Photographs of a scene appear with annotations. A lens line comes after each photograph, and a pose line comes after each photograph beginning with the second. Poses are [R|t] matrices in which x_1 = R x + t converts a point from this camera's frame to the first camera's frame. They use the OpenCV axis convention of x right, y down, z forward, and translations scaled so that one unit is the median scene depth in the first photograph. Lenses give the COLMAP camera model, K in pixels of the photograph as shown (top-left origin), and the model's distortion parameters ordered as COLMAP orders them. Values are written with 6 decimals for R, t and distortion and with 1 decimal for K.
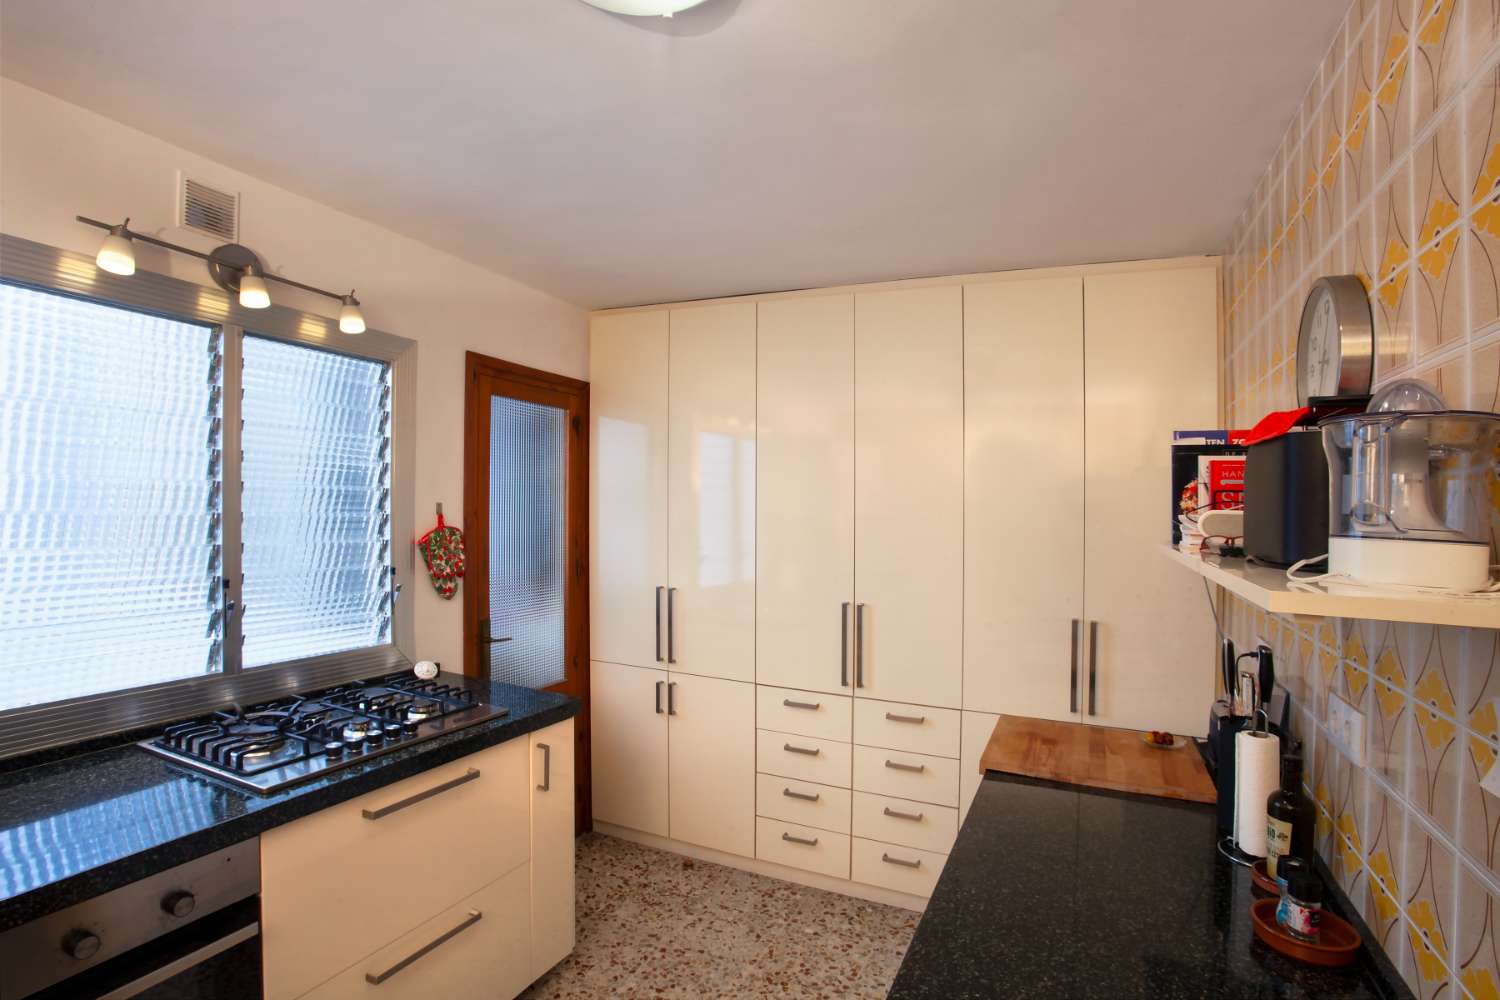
lens RADIAL K [[747.1, 0, 722.3], [0, 747.1, 495.4], [0, 0, 1]] dist [-0.067377, 0.016766]
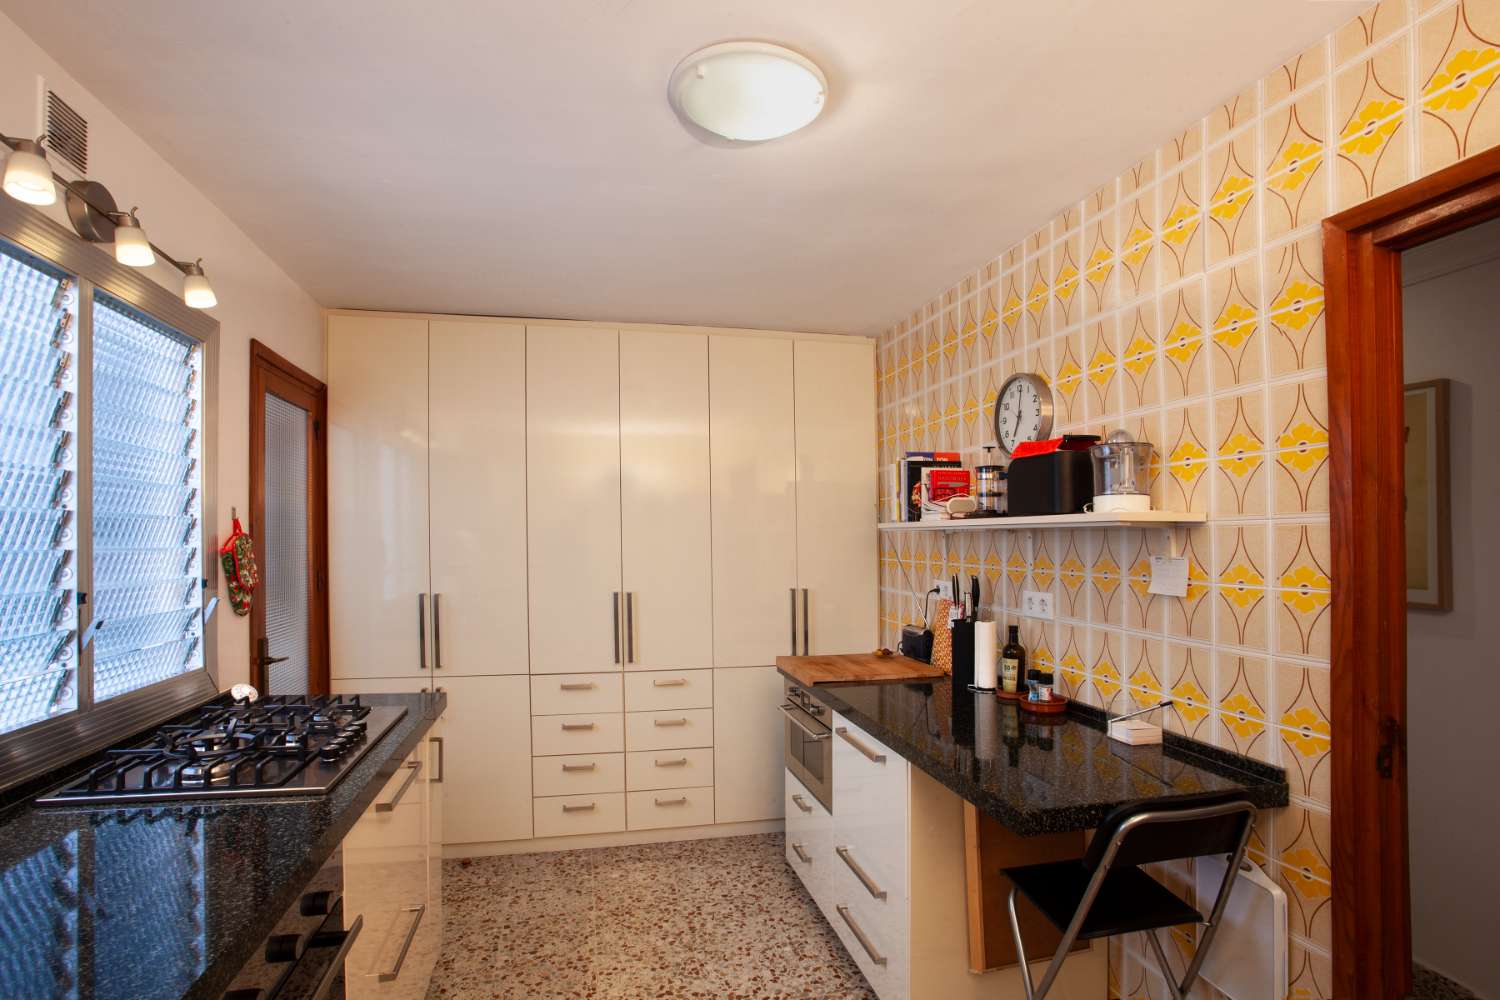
lens RADIAL K [[747.1, 0, 722.3], [0, 747.1, 495.4], [0, 0, 1]] dist [-0.067377, 0.016766]
pose [[0.802856, 0.006231, 0.596141, -0.441465], [0.014216, 0.999461, -0.029593, 0.032472], [-0.596004, 0.032233, 0.802334, -0.050031]]
